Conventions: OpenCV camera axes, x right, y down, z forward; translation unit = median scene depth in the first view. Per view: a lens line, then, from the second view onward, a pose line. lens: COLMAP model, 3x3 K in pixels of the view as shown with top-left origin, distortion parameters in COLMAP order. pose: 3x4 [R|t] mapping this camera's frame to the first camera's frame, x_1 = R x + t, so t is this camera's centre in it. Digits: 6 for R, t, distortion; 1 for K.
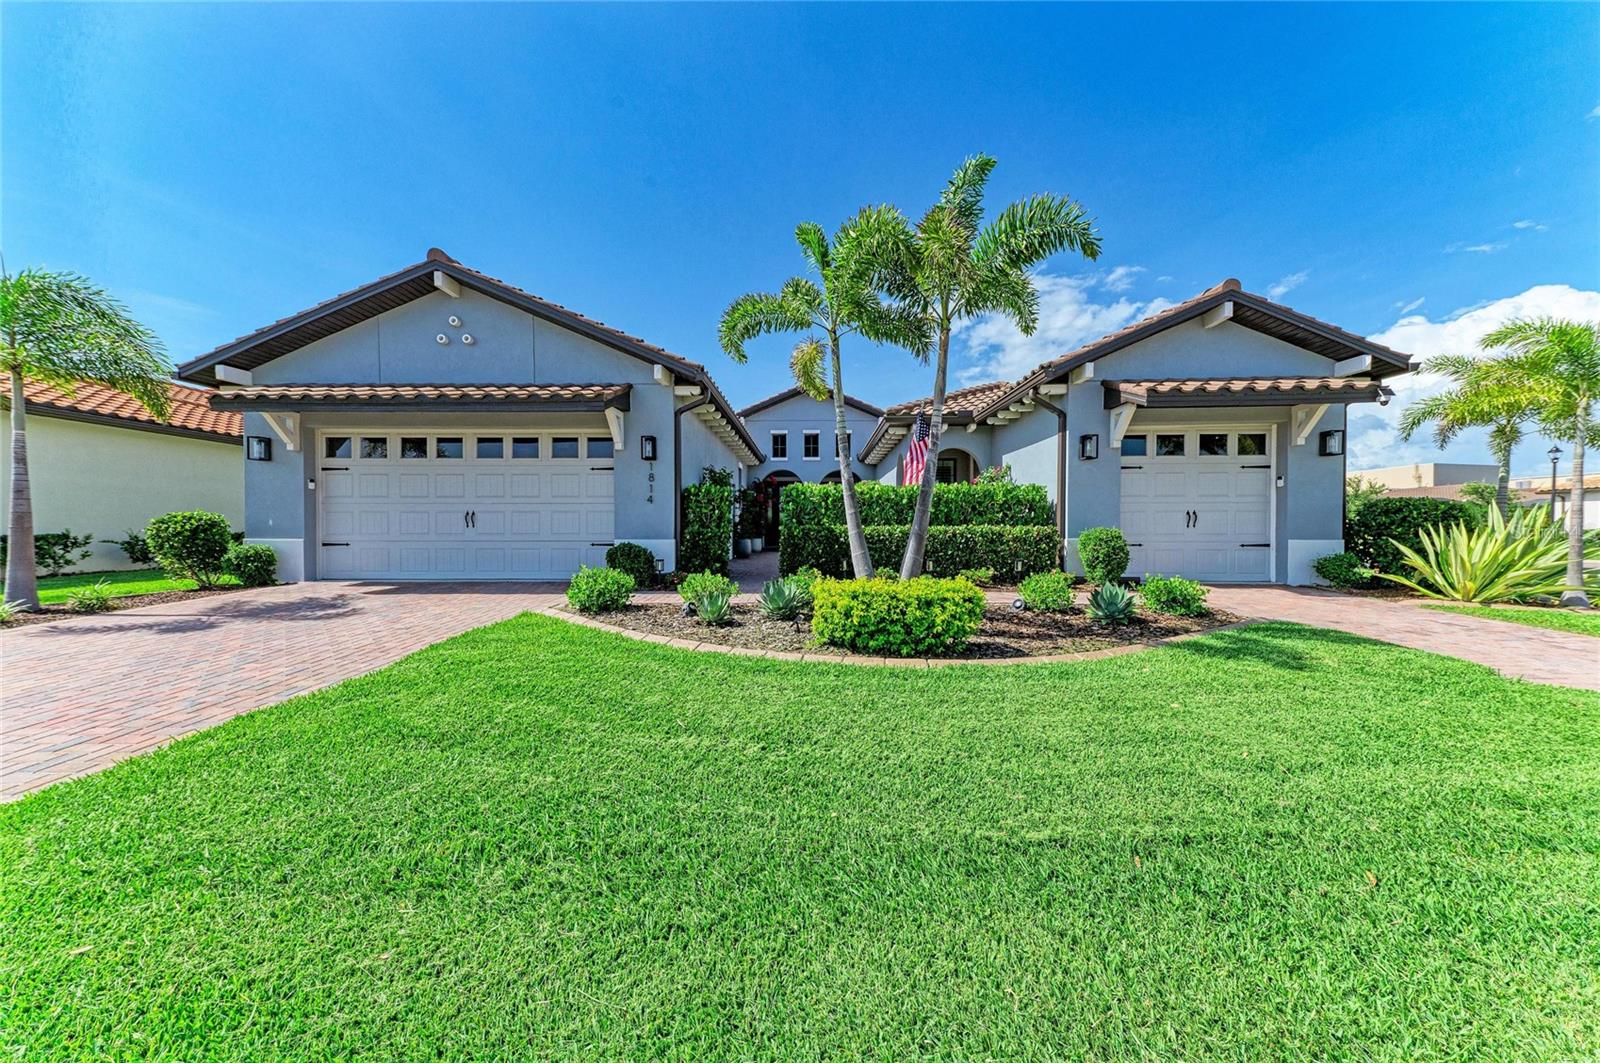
lens RADIAL K [[537.6, 0, 800.0], [0, 537.6, 531.5], [0, 0, 1]] dist [0.023766, -0.004810]
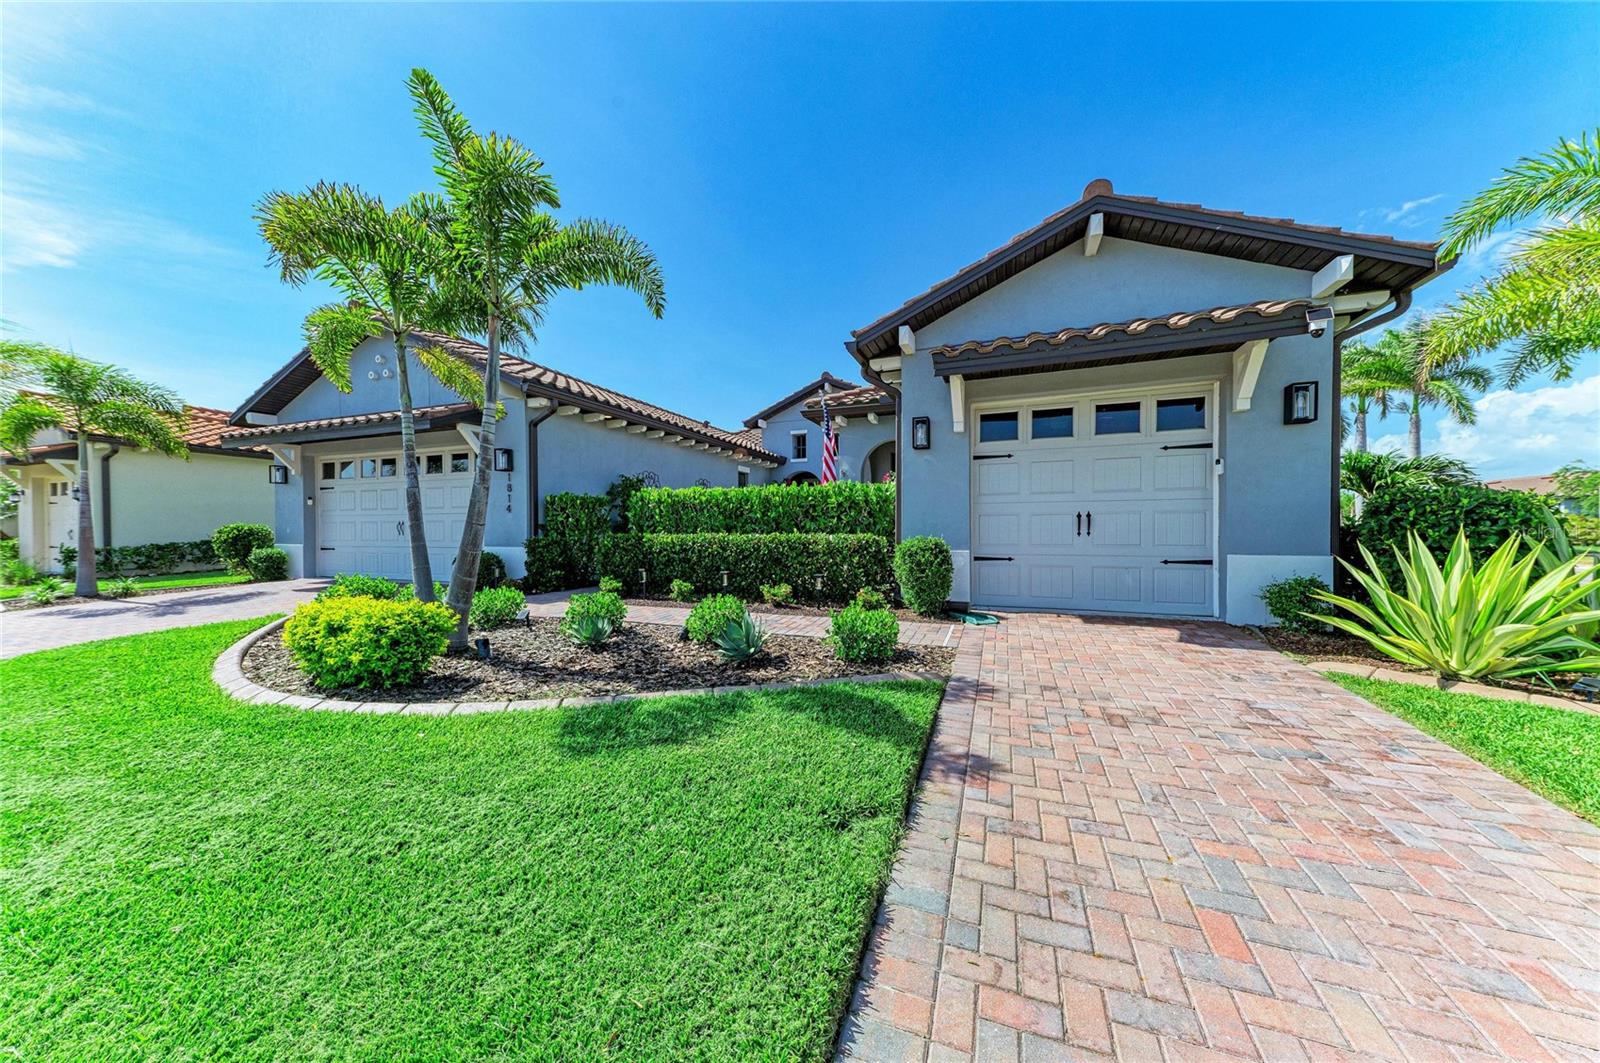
lens RADIAL K [[537.6, 0, 800.0], [0, 537.6, 531.5], [0, 0, 1]] dist [0.023766, -0.004810]
pose [[0.941325, -0.002400, -0.337492, 0.614571], [0.001274, 0.999993, -0.003557, -0.010971], [0.337498, 0.002918, 0.941322, 0.201853]]
